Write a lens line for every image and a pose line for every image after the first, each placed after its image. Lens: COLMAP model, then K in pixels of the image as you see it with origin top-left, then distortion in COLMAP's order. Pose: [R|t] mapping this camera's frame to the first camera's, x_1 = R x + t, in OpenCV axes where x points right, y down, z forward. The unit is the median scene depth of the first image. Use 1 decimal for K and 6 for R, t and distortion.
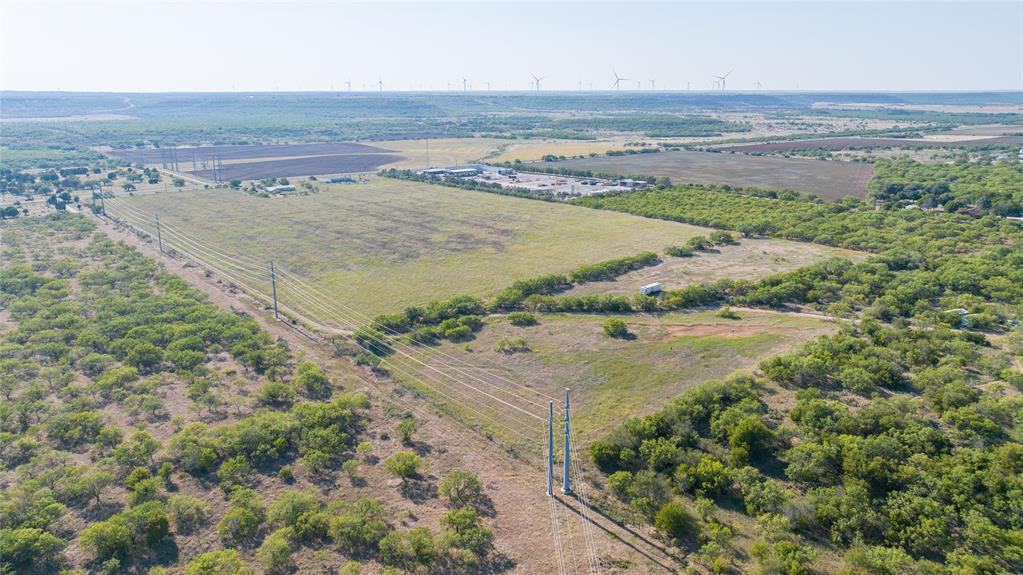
lens RADIAL K [[727.0, 0, 511.5], [0, 727.0, 287.5], [0, 0, 1]] dist [-0.015298, -0.004534]
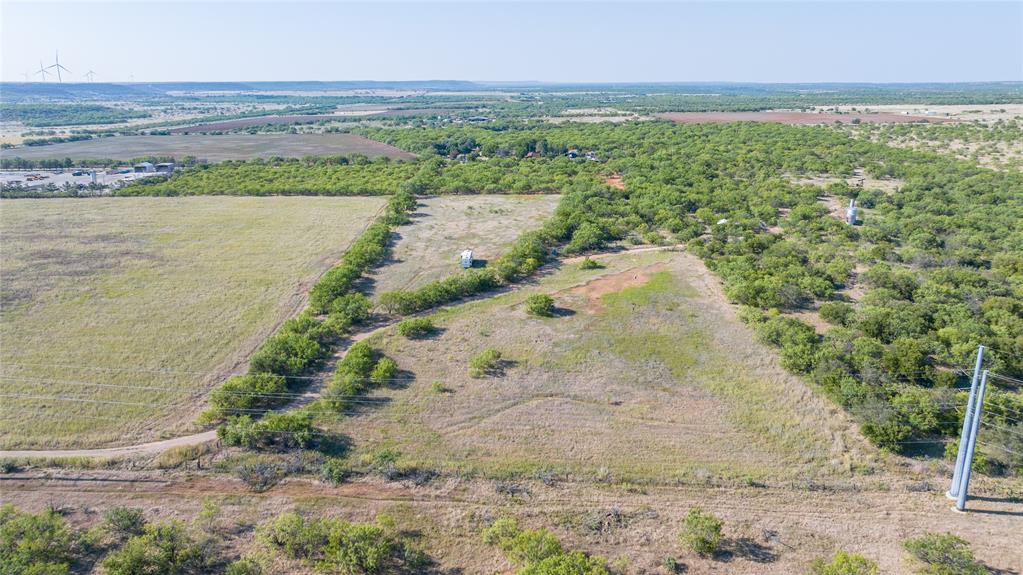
lens RADIAL K [[731.1, 0, 514.4], [0, 731.1, 287.3], [0, 0, 1]] dist [-0.016912, 0.003493]
pose [[0.659669, -0.204440, 0.723216, -0.148373], [0.199231, 0.975433, 0.094012, -0.013888], [-0.724668, 0.082070, 0.684193, 0.185133]]
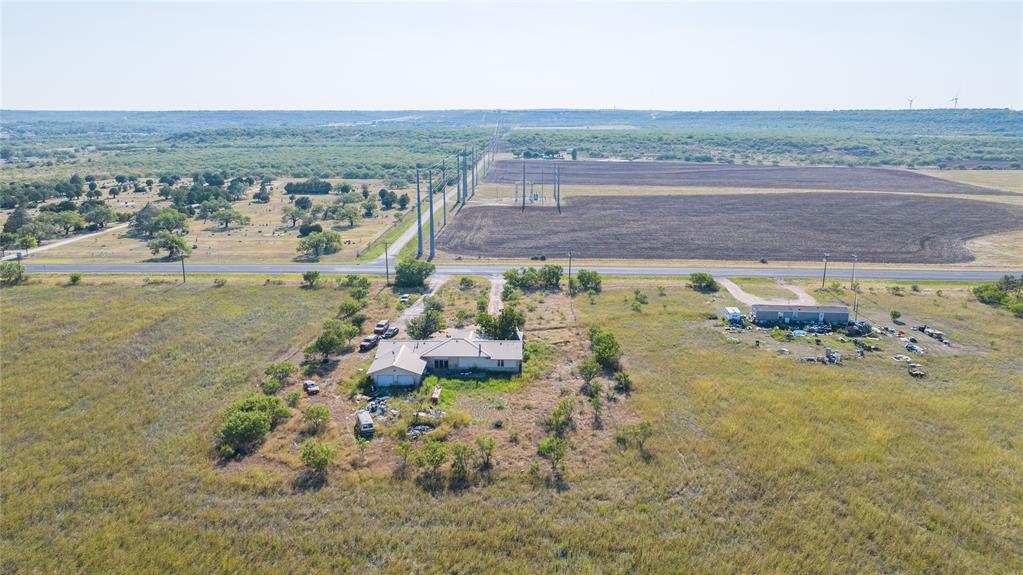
lens RADIAL K [[731.1, 0, 514.4], [0, 731.1, 287.3], [0, 0, 1]] dist [-0.016912, 0.003493]
pose [[0.764753, 0.156863, -0.624937, -0.161397], [-0.177116, 0.983727, 0.030179, -0.146999], [0.619502, 0.087607, 0.780091, 0.761113]]
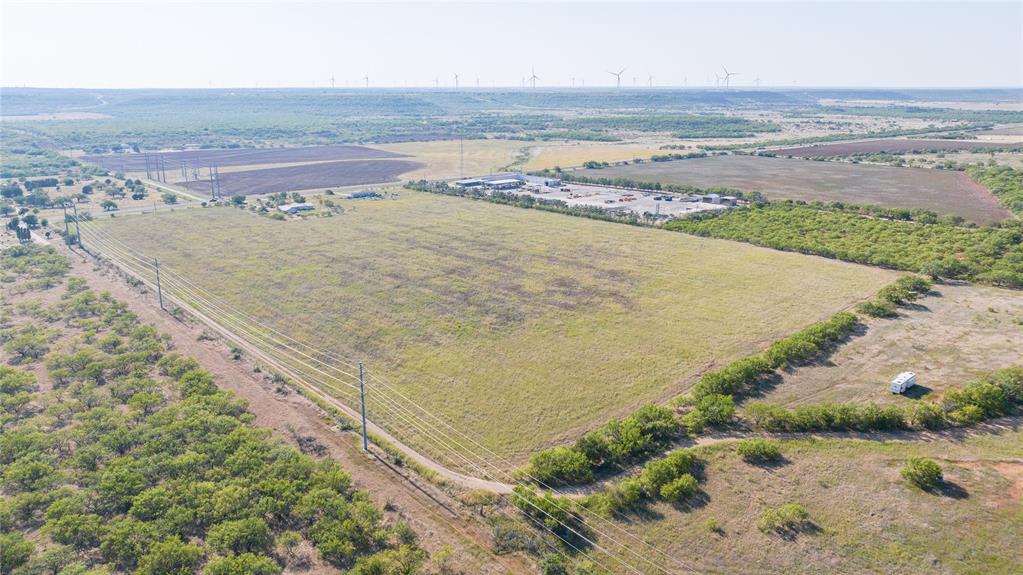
lens RADIAL K [[742.2, 0, 515.4], [0, 742.2, 287.5], [0, 0, 1]] dist [-0.016927, 0.003389]
pose [[0.999662, -0.006535, 0.025155, -0.080999], [0.006545, 0.999979, -0.000324, -0.038679], [-0.025153, 0.000488, 0.999684, 0.135762]]
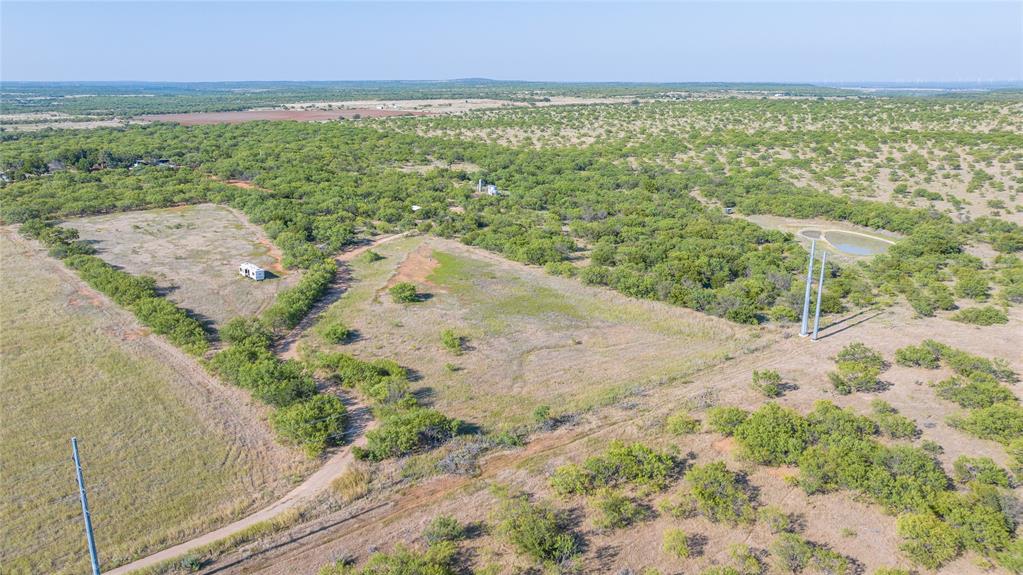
lens RADIAL K [[742.2, 0, 515.4], [0, 742.2, 287.5], [0, 0, 1]] dist [-0.016927, 0.003389]
pose [[-0.014718, -0.269096, 0.963001, -0.226915], [0.262579, 0.928263, 0.263402, -0.047119], [-0.964798, 0.256740, 0.056997, 0.304509]]
